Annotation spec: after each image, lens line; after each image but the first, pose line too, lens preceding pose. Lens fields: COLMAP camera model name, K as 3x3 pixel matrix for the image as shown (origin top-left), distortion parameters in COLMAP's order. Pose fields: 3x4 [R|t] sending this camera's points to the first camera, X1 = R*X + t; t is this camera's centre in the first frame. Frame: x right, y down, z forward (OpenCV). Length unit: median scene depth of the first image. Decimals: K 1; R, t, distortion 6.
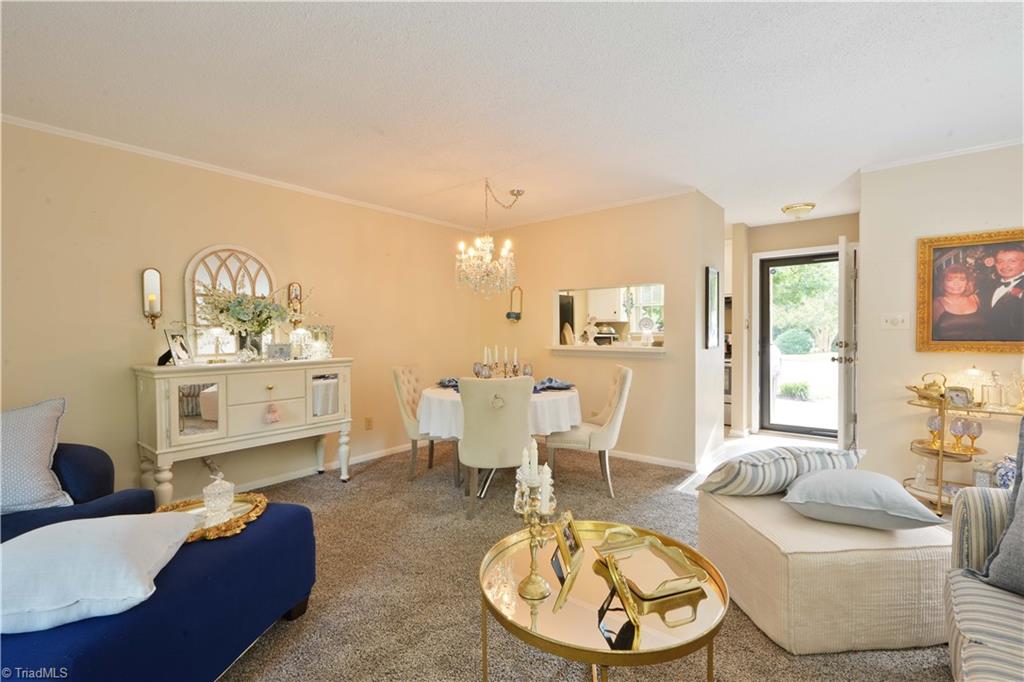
lens RADIAL K [[455.4, 0, 513.4], [0, 455.4, 340.9], [0, 0, 1]] dist [-0.000049, 0.000168]
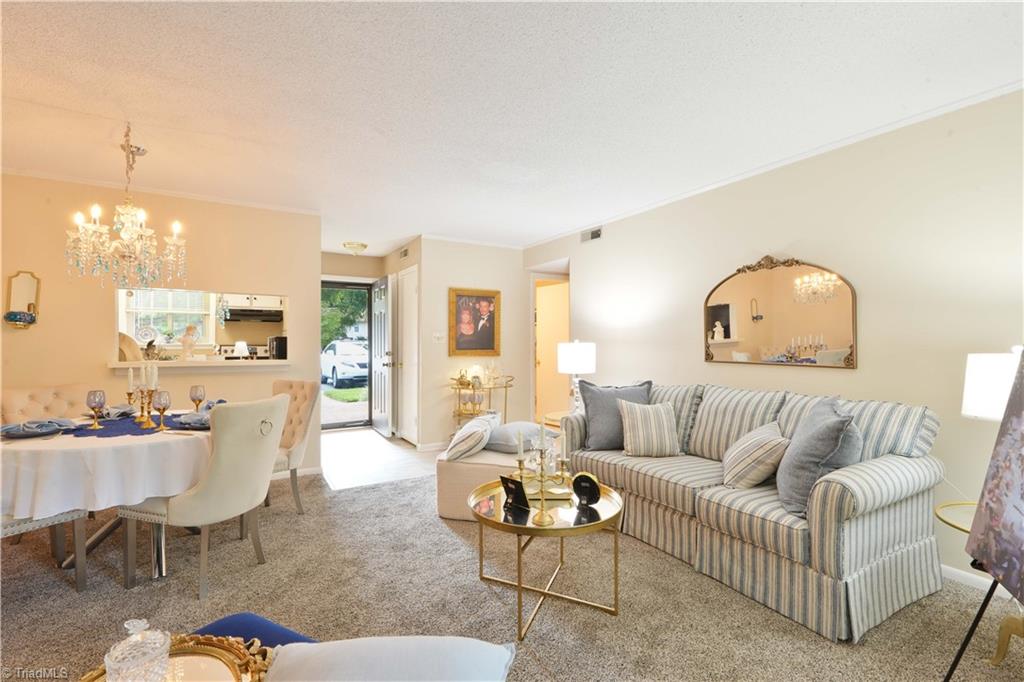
lens RADIAL K [[455.4, 0, 513.6], [0, 455.4, 340.9], [0, 0, 1]] dist [-0.000049, 0.000168]
pose [[0.334484, 0.008922, 0.942359, -0.515492], [0.016514, 0.999746, -0.015327, -0.003561], [-0.942257, 0.020689, 0.334252, 0.222387]]
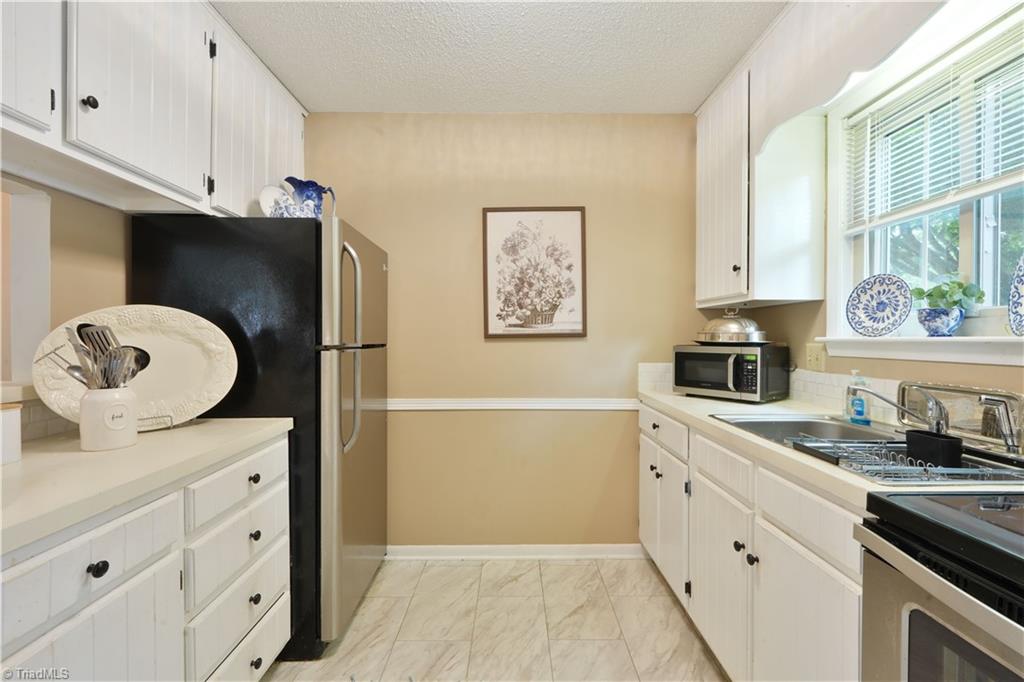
lens RADIAL K [[455.4, 0, 513.4], [0, 455.4, 340.3], [0, 0, 1]] dist [-0.000049, 0.000168]
pose [[0.638112, 0.008796, -0.769893, 0.702267], [-0.019986, 0.999787, -0.005143, -0.028532], [0.769684, 0.018669, 0.638152, 1.437540]]
